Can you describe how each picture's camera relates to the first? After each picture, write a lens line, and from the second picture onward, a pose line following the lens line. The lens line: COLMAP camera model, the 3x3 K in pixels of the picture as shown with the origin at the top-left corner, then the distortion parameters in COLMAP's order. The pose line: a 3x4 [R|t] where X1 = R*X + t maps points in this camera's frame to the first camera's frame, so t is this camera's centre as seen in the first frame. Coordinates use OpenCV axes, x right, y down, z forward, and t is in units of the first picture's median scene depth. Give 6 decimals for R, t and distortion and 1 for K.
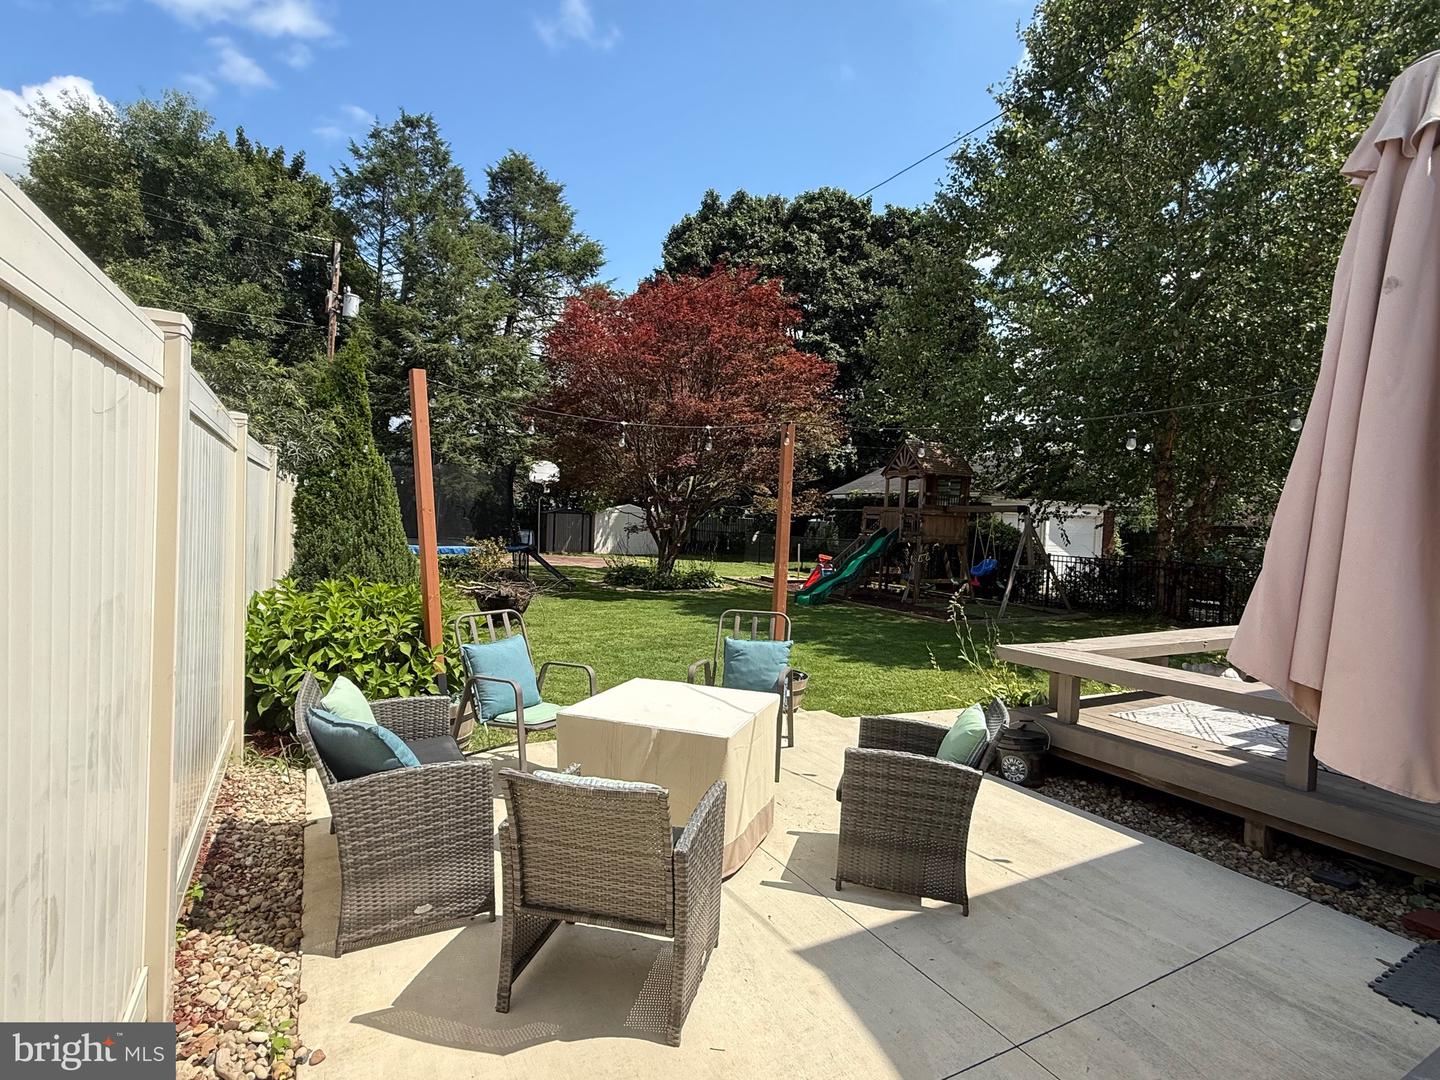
lens RADIAL K [[715.6, 0, 718.4], [0, 715.6, 545.2], [0, 0, 1]] dist [0.000978, -0.003733]
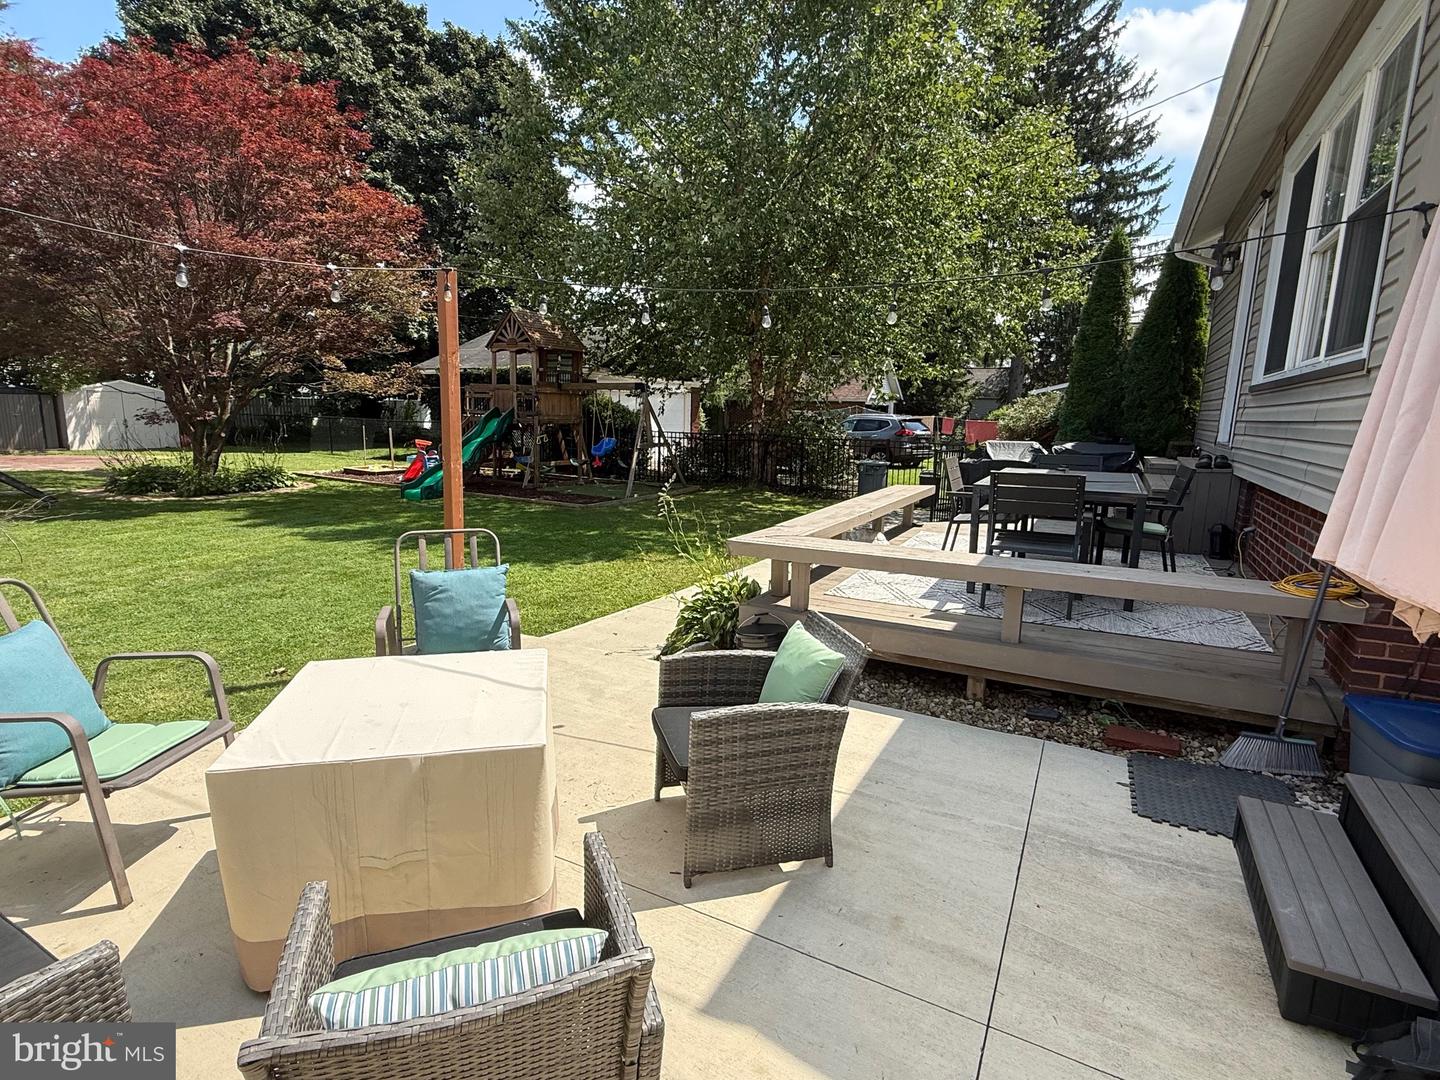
lens RADIAL K [[715.6, 0, 714.9], [0, 715.6, 541.6], [0, 0, 1]] dist [0.000978, -0.003733]
pose [[0.840464, -0.116962, 0.529093, -0.032575], [0.028560, 0.984631, 0.172297, -0.004852], [-0.541114, -0.129699, 0.830887, 0.068647]]
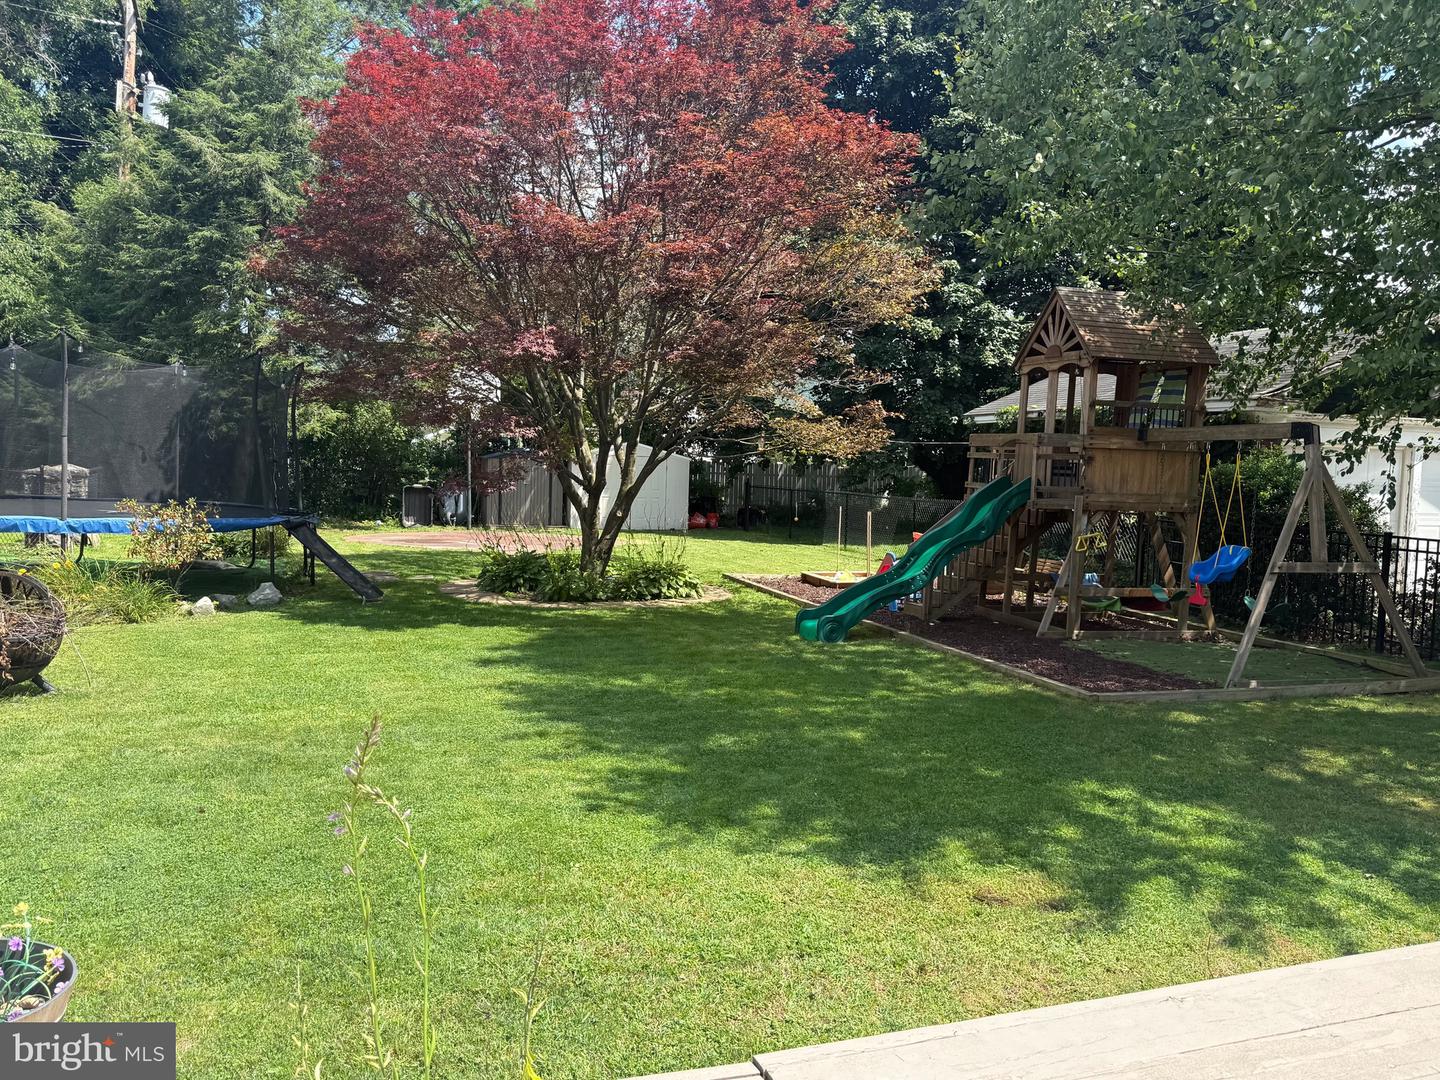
lens RADIAL K [[1131.8, 0, 722.0], [0, 1131.8, 546.1], [0, 0, 1]] dist [0.039534, -0.023518]
pose [[0.986705, 0.003823, -0.162476, 0.154954], [0.001149, 0.999534, 0.030498, -0.001857], [0.162517, -0.030279, 0.986241, 0.213100]]
